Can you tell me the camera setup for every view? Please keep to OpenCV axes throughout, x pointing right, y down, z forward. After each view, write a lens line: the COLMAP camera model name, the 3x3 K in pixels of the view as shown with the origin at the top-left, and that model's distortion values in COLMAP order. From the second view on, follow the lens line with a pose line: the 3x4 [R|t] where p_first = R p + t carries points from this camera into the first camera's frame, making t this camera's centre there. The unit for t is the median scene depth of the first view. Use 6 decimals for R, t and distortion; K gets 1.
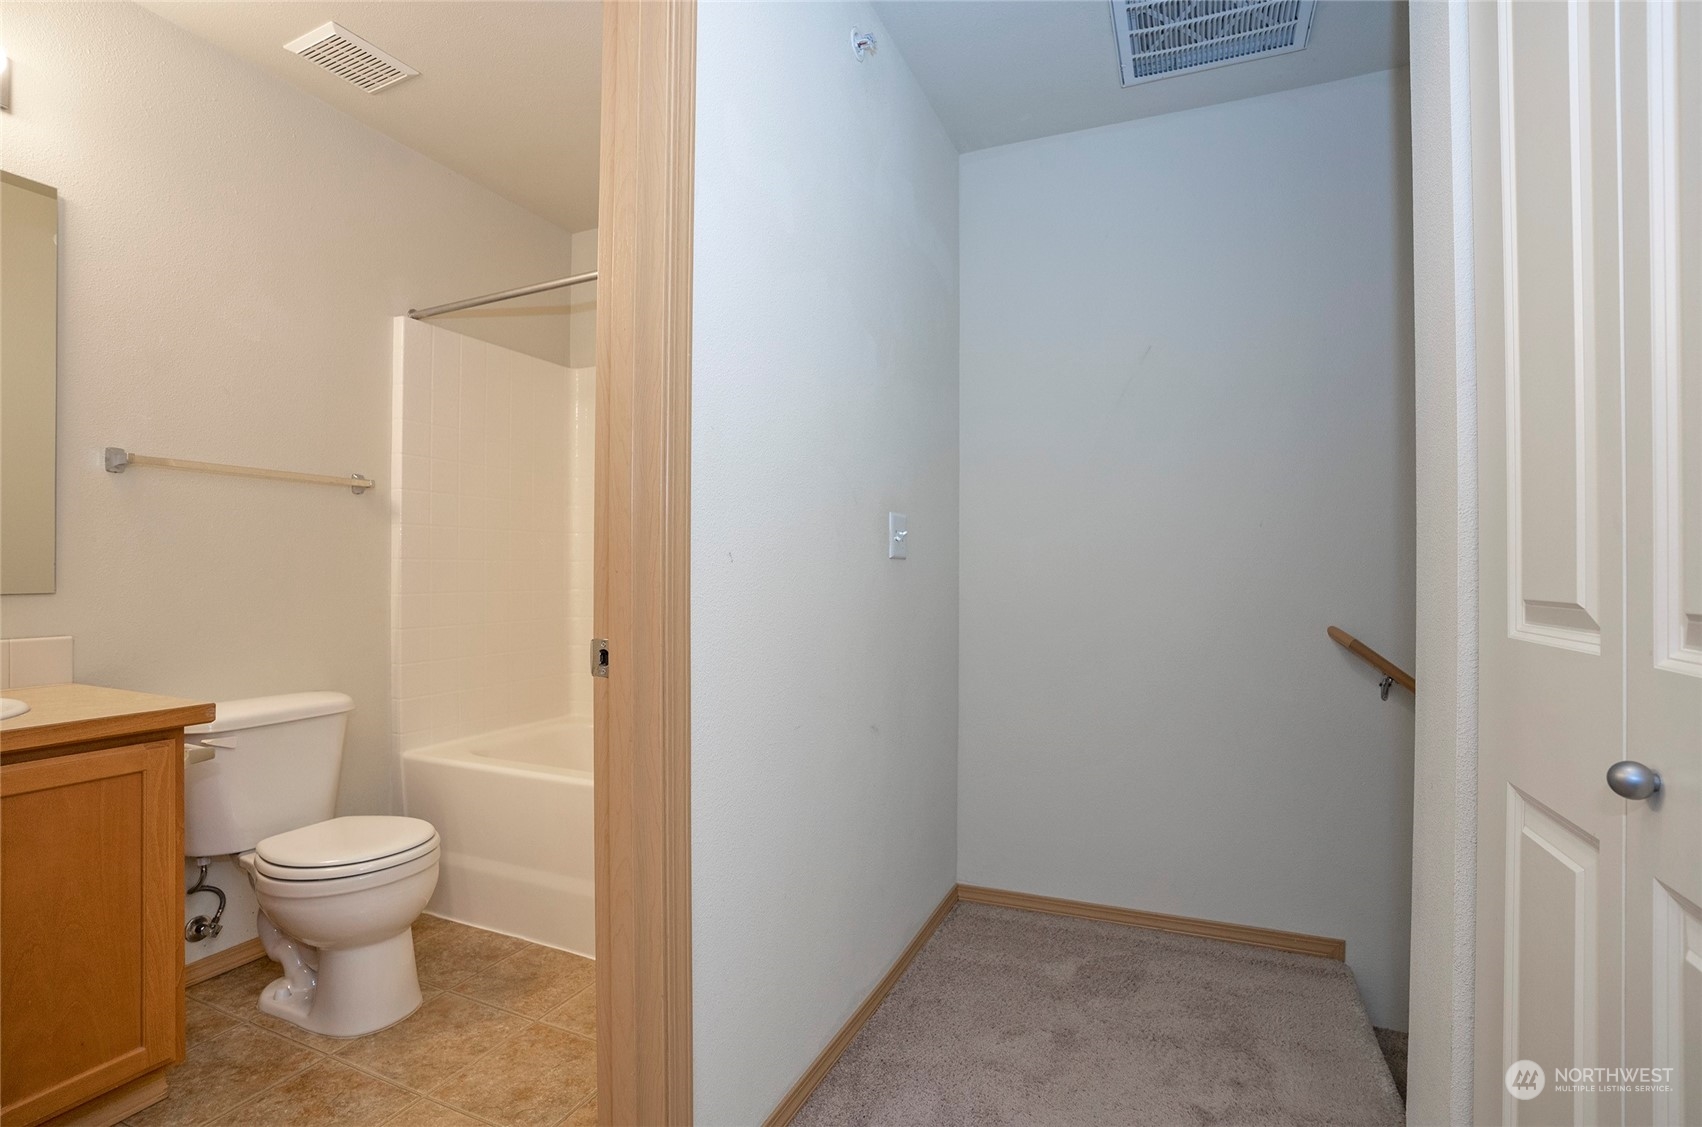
lens RADIAL K [[795.6, 0, 850.3], [0, 795.6, 561.6], [0, 0, 1]] dist [-0.072033, 0.029178]
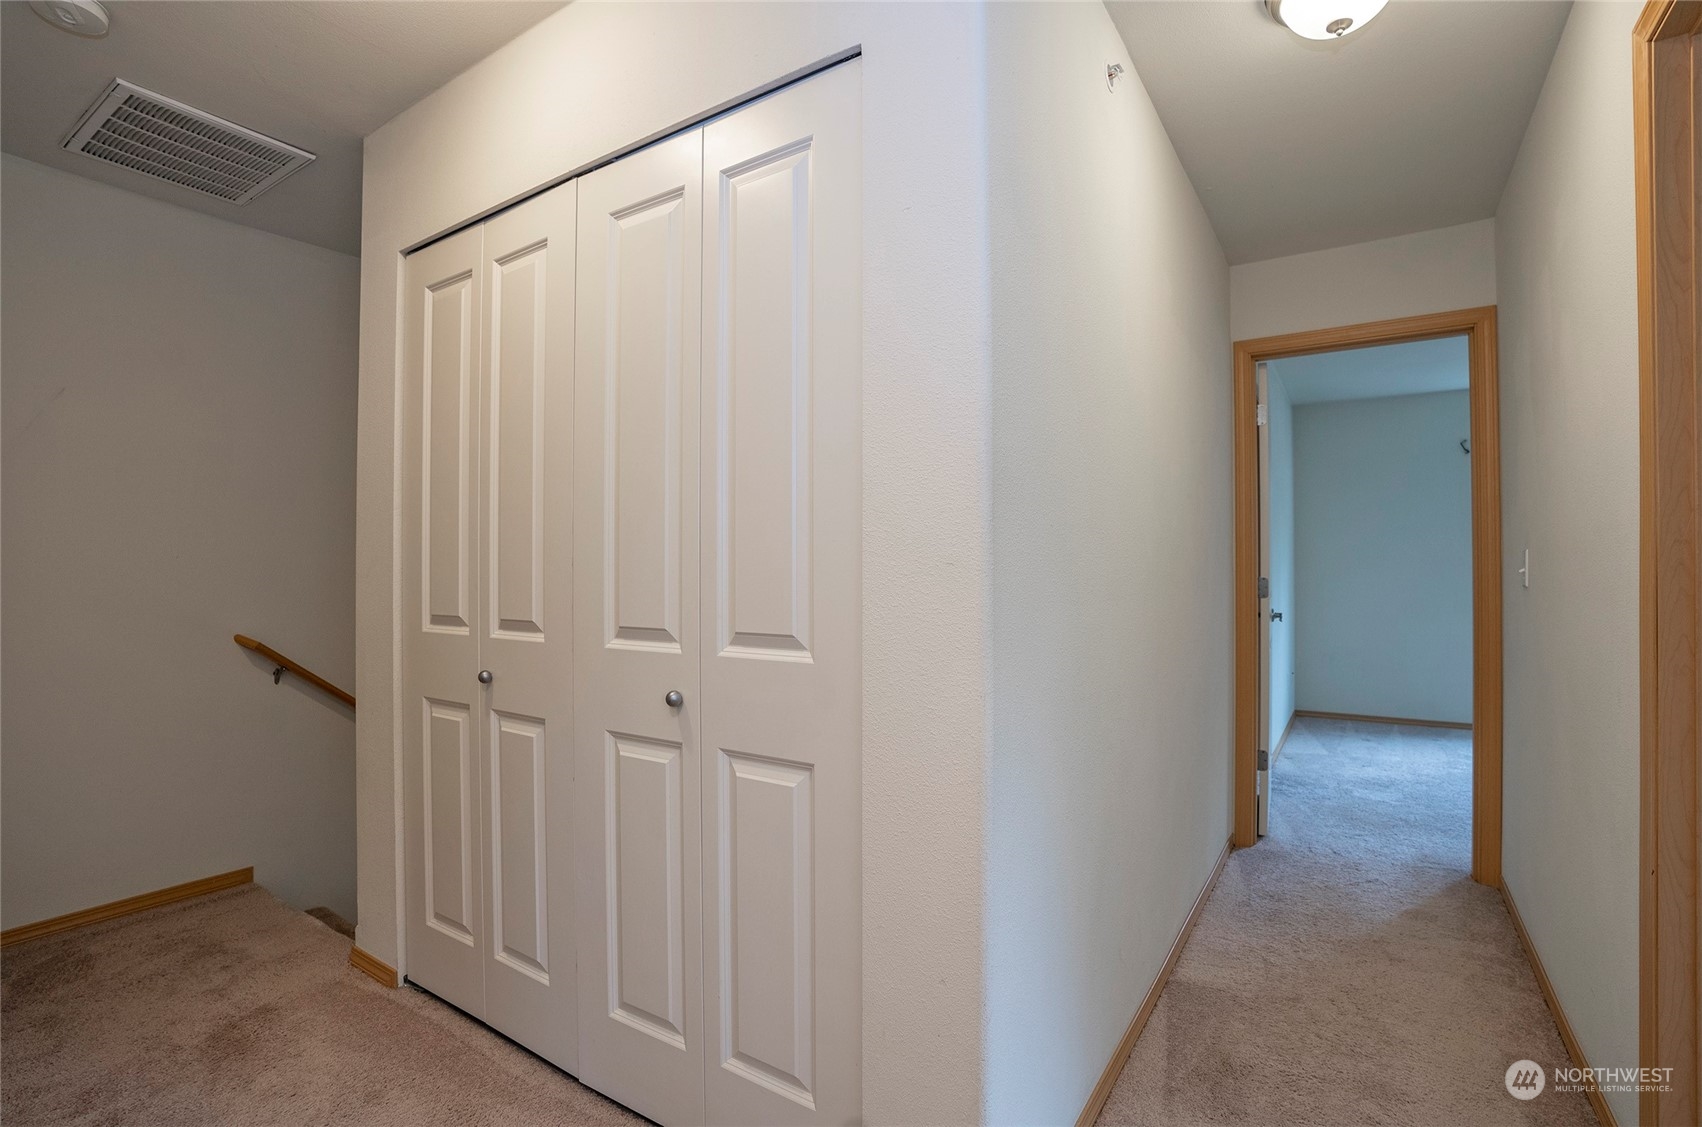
lens RADIAL K [[795.6, 0, 850.3], [0, 795.6, 561.6], [0, 0, 1]] dist [-0.072033, 0.029178]
pose [[0.173198, 0.004739, 0.984876, -1.151629], [-0.007506, 0.999966, -0.003492, -0.105726], [-0.984858, -0.006788, 0.173228, -0.611172]]
